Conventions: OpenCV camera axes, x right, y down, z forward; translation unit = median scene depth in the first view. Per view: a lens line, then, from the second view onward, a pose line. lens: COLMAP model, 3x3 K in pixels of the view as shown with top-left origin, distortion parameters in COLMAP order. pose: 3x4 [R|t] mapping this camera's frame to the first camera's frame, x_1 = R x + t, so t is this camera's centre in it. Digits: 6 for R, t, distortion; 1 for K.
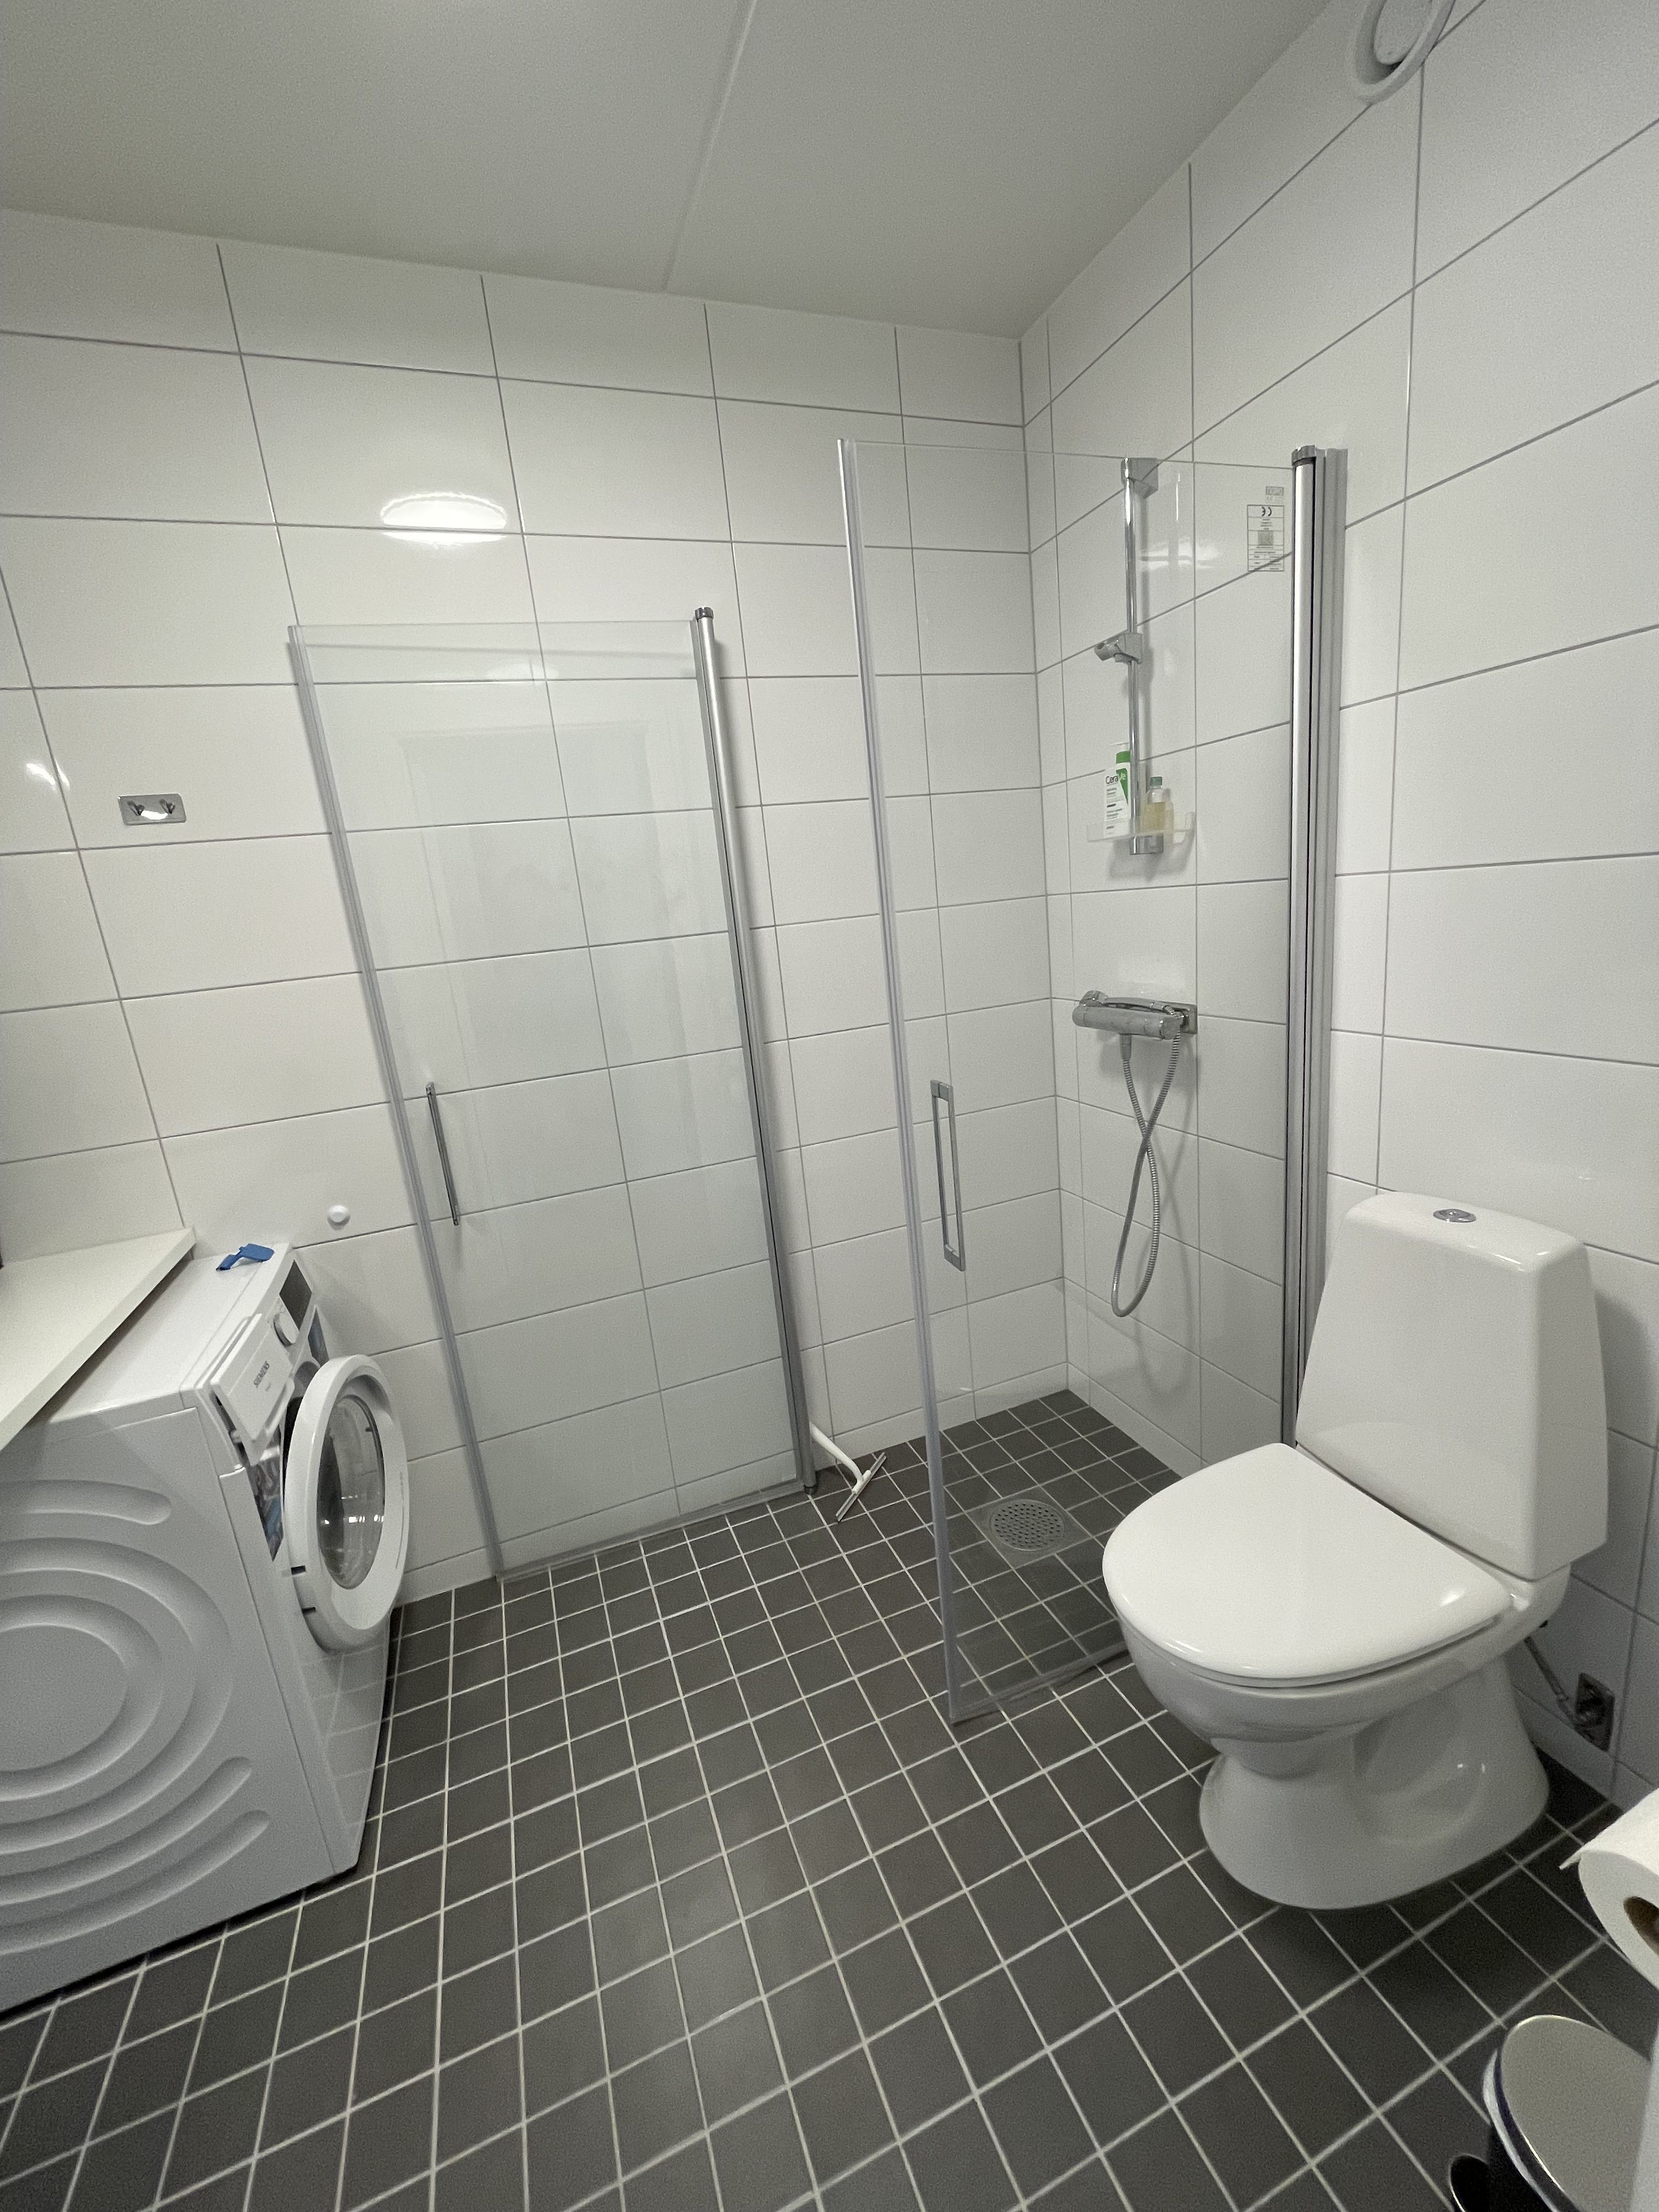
lens RADIAL K [[890.9, 0, 829.5], [0, 890.9, 1106.0], [0, 0, 1]] dist [-0.000451, -0.000034]
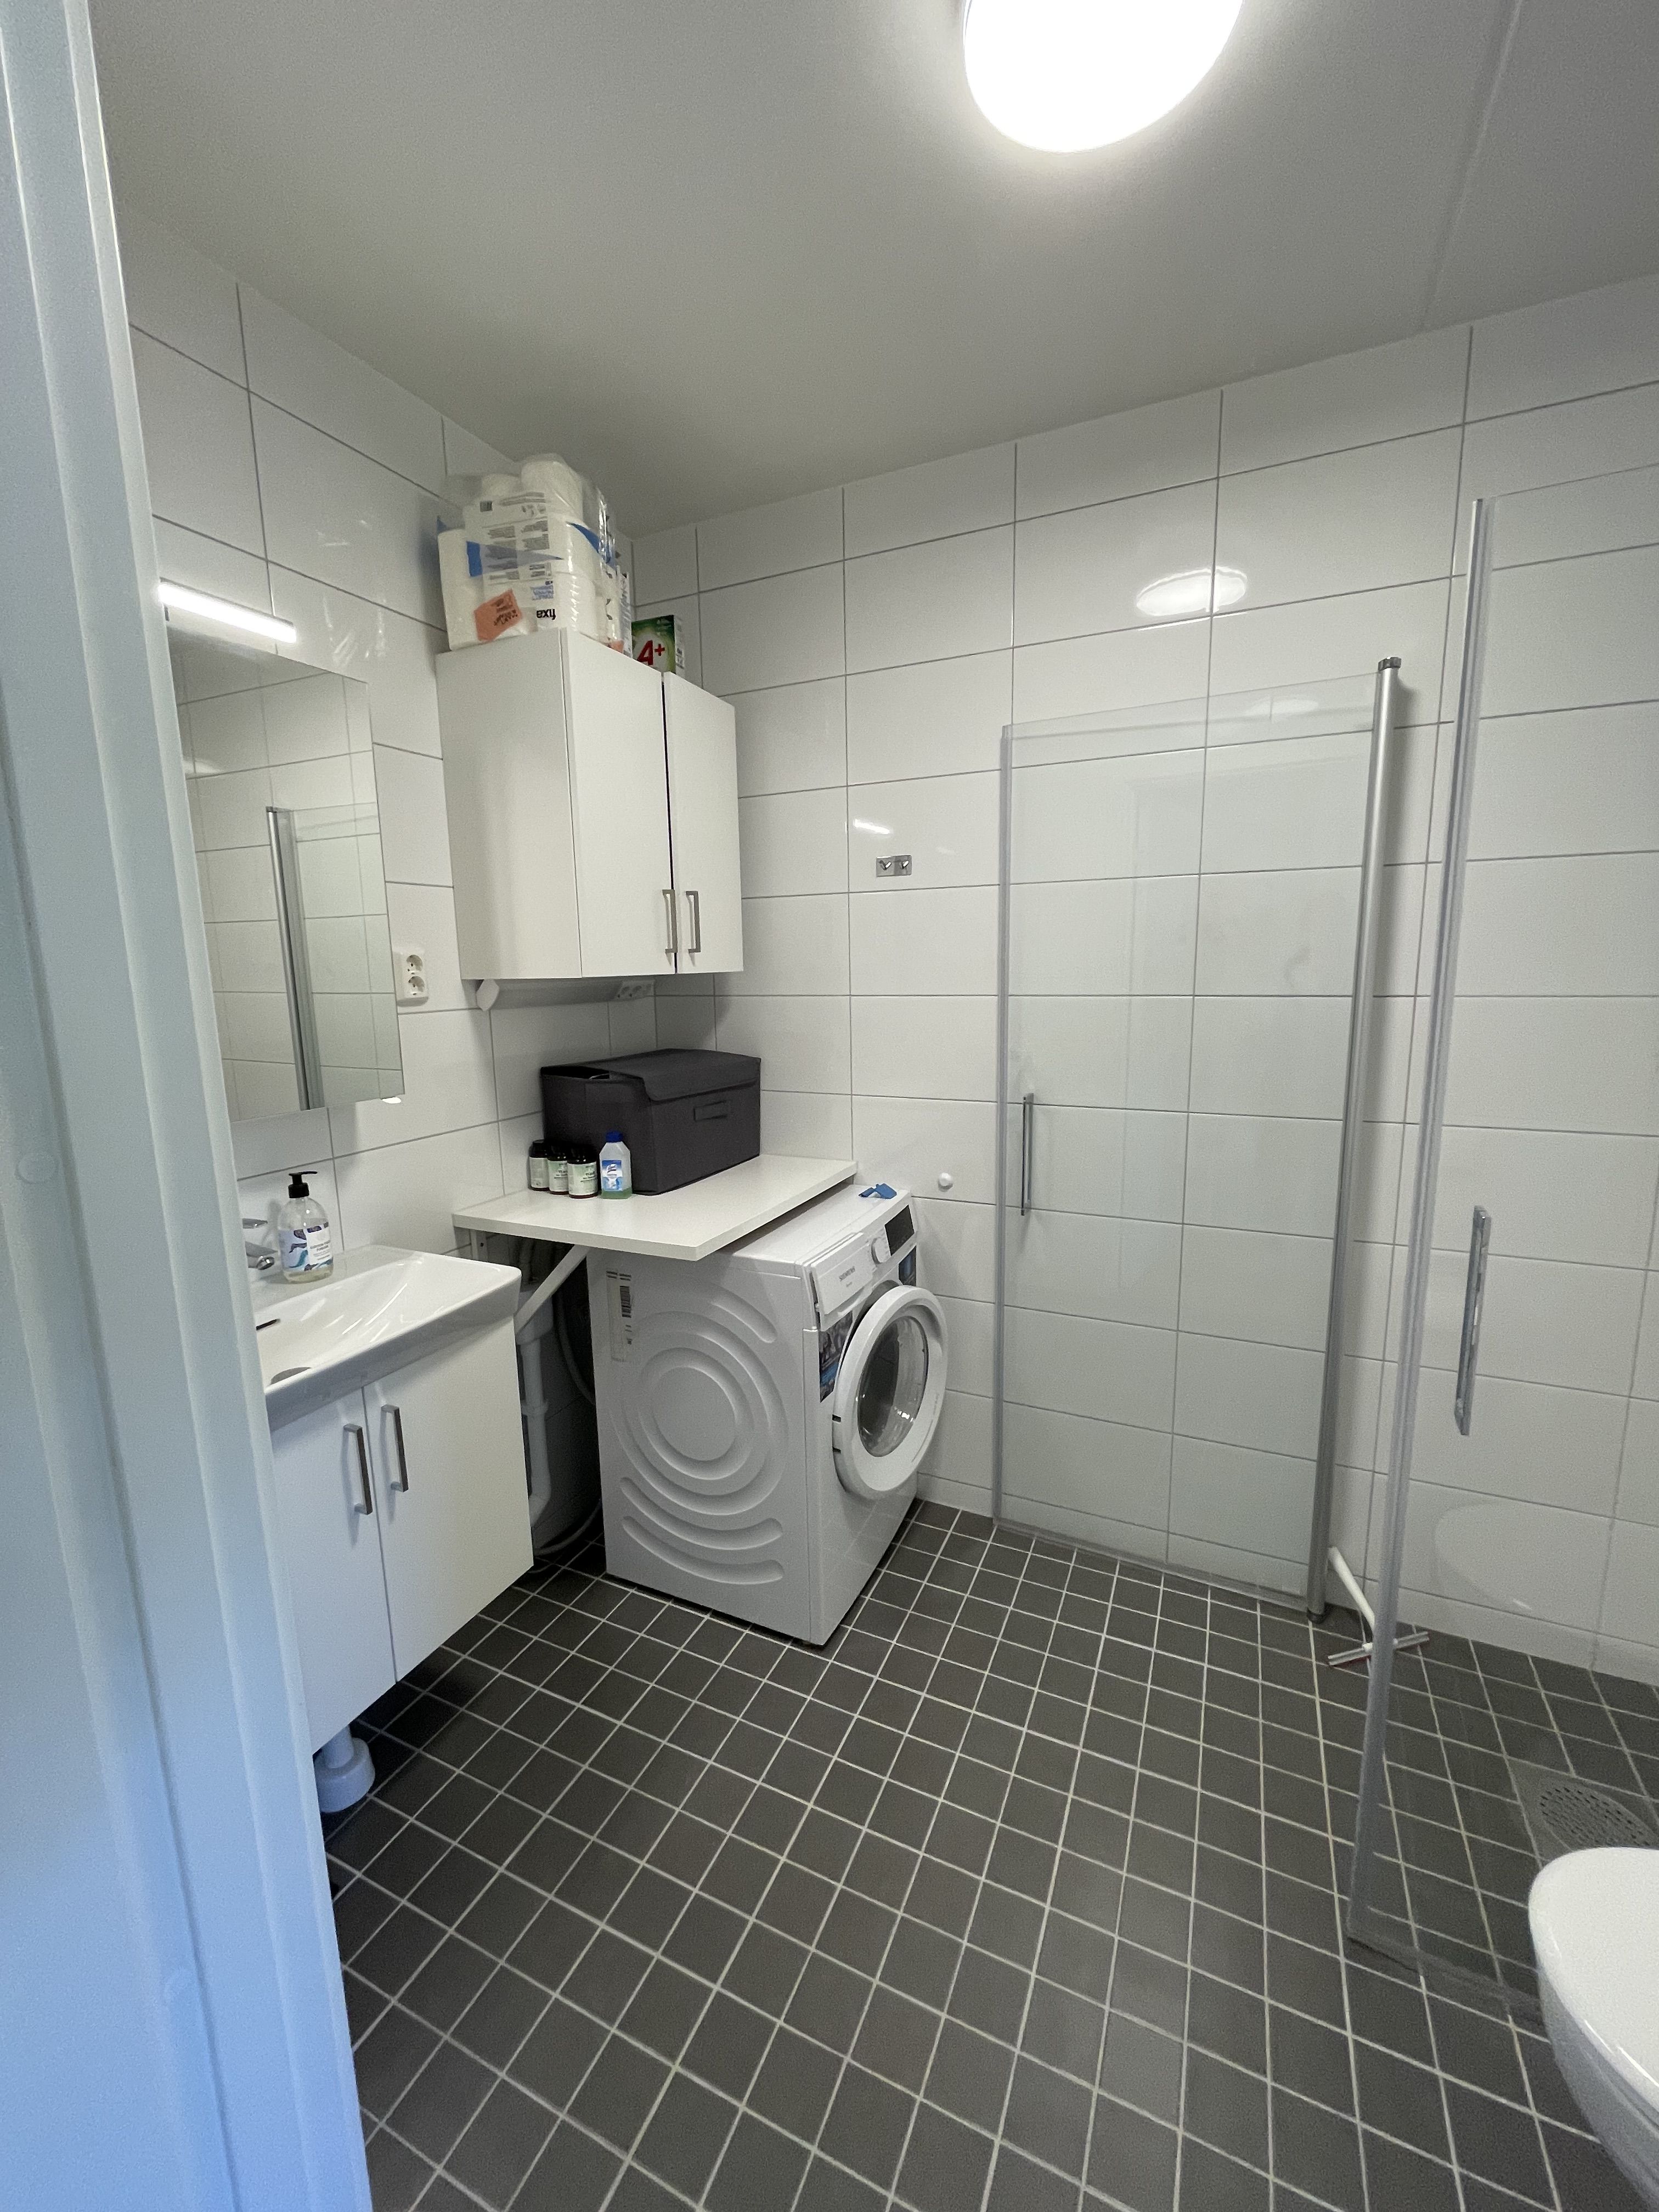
lens RADIAL K [[890.9, 0, 829.5], [0, 890.9, 1106.0], [0, 0, 1]] dist [-0.000451, -0.000034]
pose [[0.693360, 0.204062, -0.691094, 0.192659], [-0.214635, 0.974017, 0.072263, -0.038143], [0.687883, 0.098229, 0.719144, -0.038650]]
